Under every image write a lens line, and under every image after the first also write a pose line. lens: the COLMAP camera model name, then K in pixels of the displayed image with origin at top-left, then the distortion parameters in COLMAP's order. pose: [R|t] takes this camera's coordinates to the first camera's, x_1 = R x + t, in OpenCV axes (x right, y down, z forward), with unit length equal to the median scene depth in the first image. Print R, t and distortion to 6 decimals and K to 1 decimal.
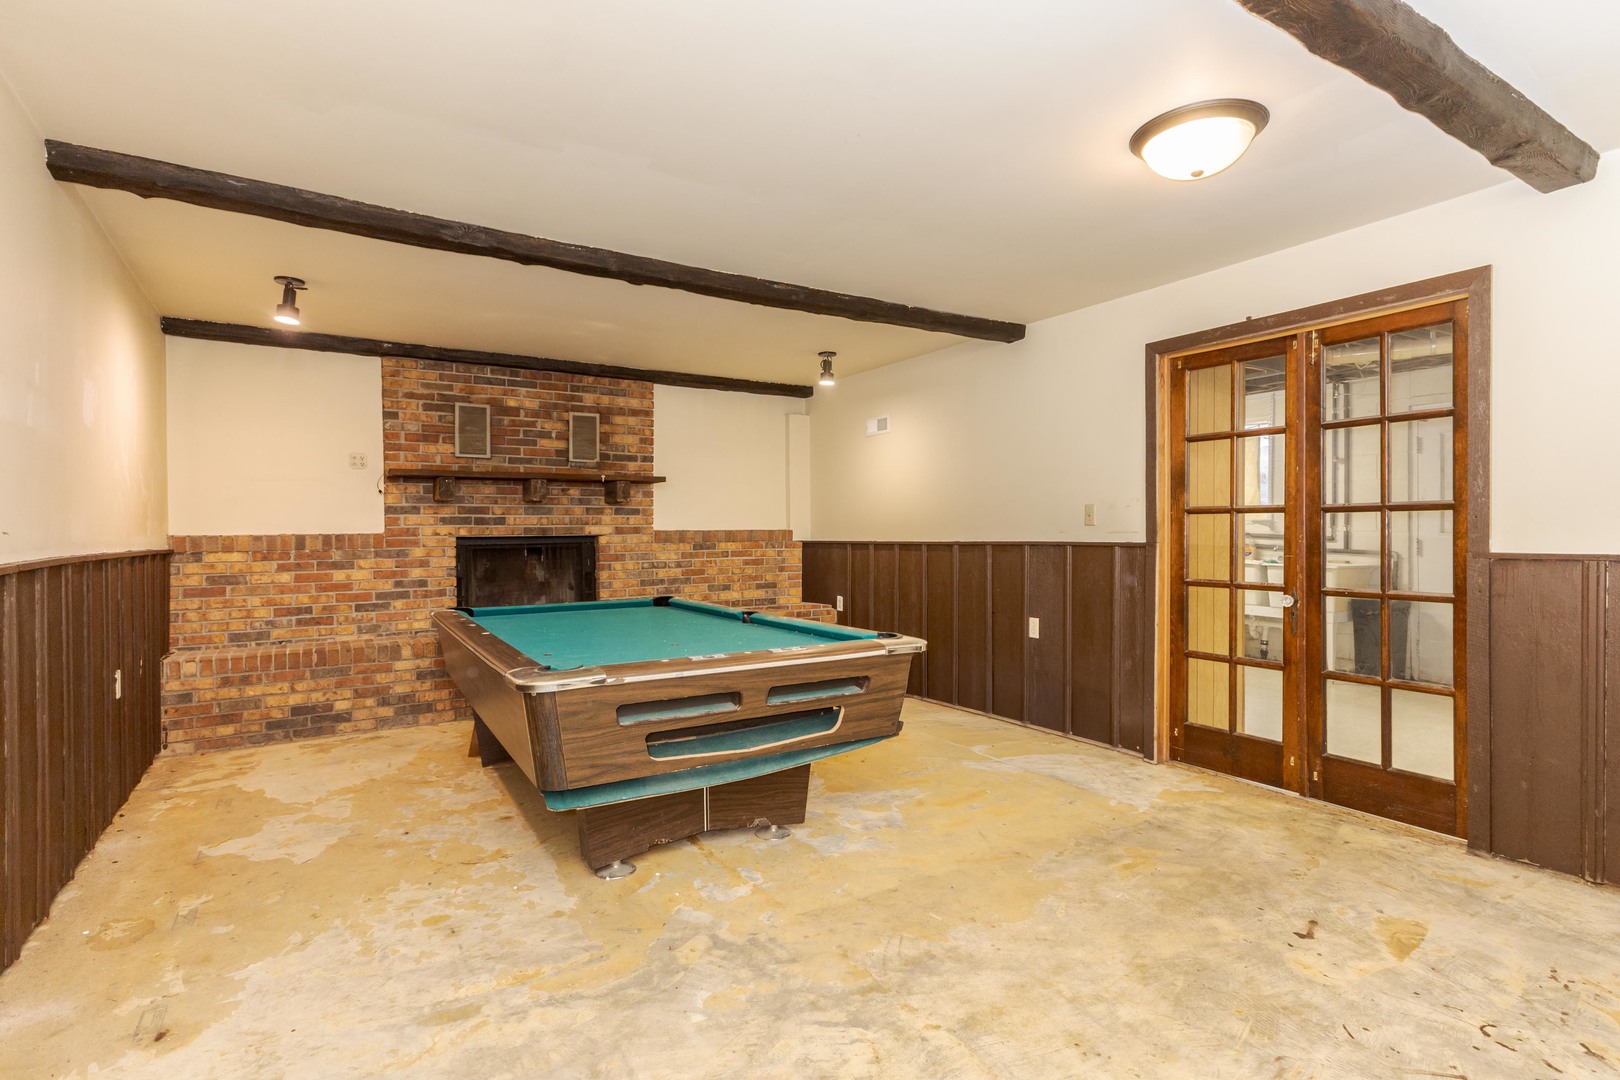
lens RADIAL K [[790.1, 0, 804.4], [0, 790.1, 533.3], [0, 0, 1]] dist [0.000860, 0.000132]
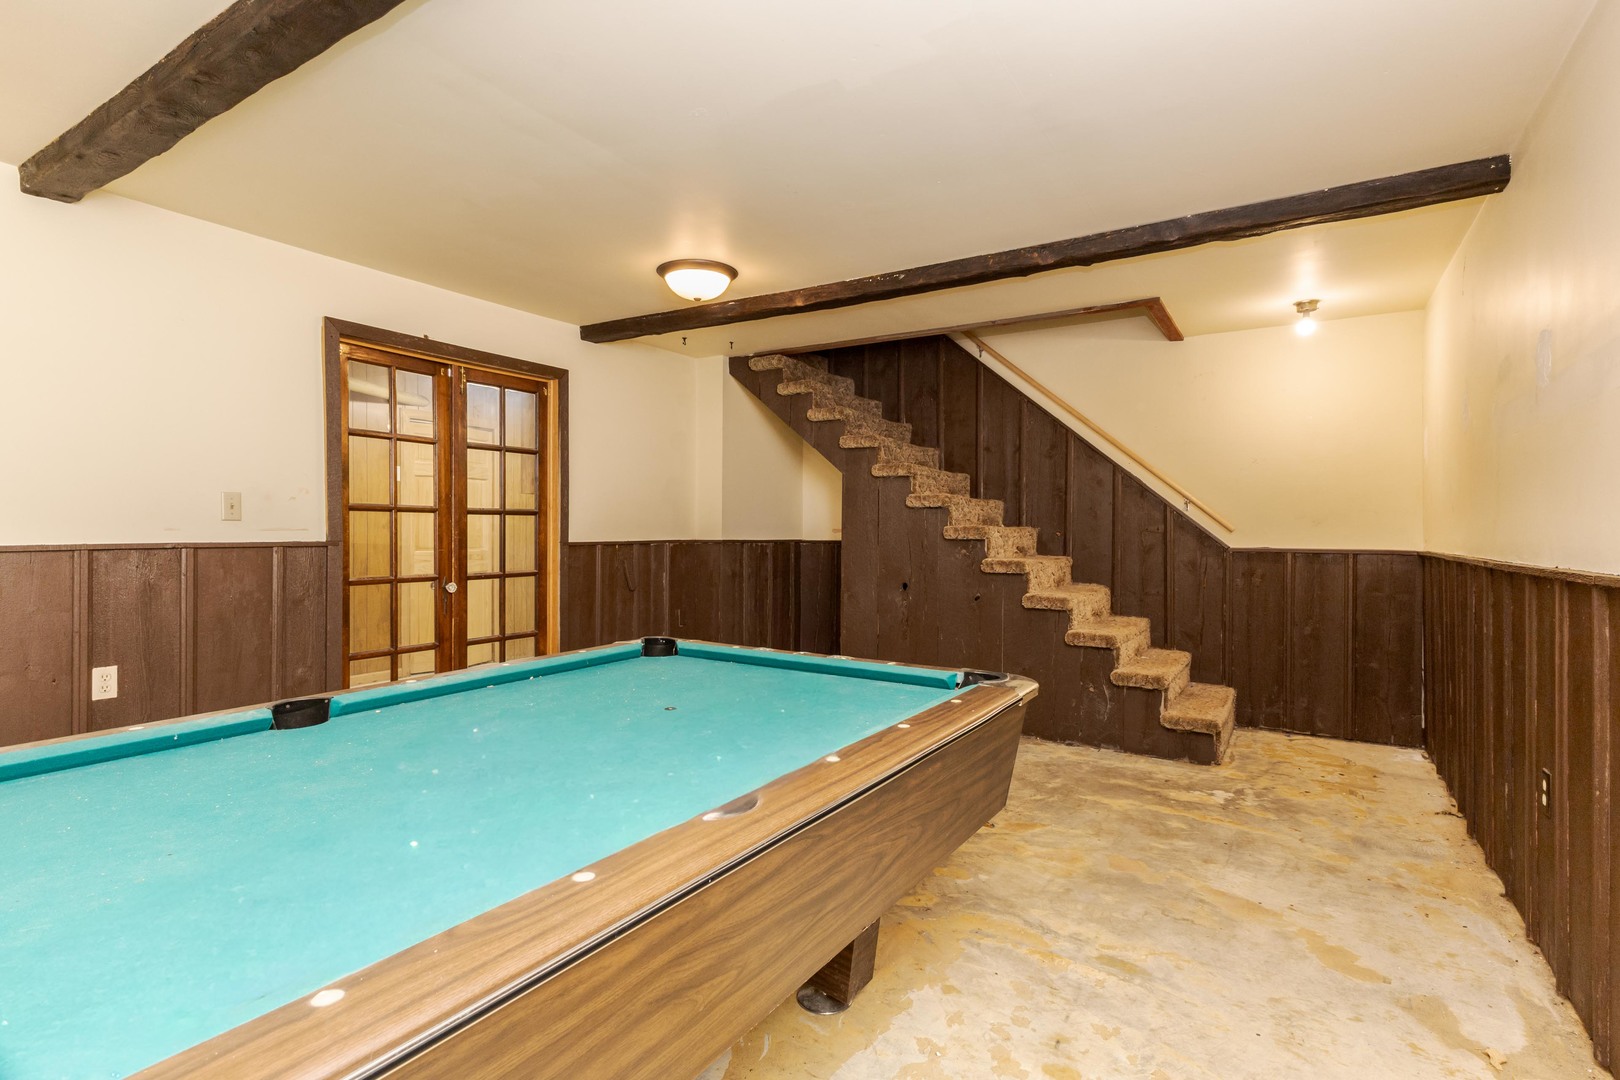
lens RADIAL K [[790.1, 0, 804.4], [0, 790.1, 533.3], [0, 0, 1]] dist [0.000860, 0.000132]
pose [[-0.439478, -0.006037, 0.898233, -0.803227], [-0.000868, 0.999980, 0.006296, -0.004567], [-0.898253, 0.001987, -0.439474, 1.217447]]
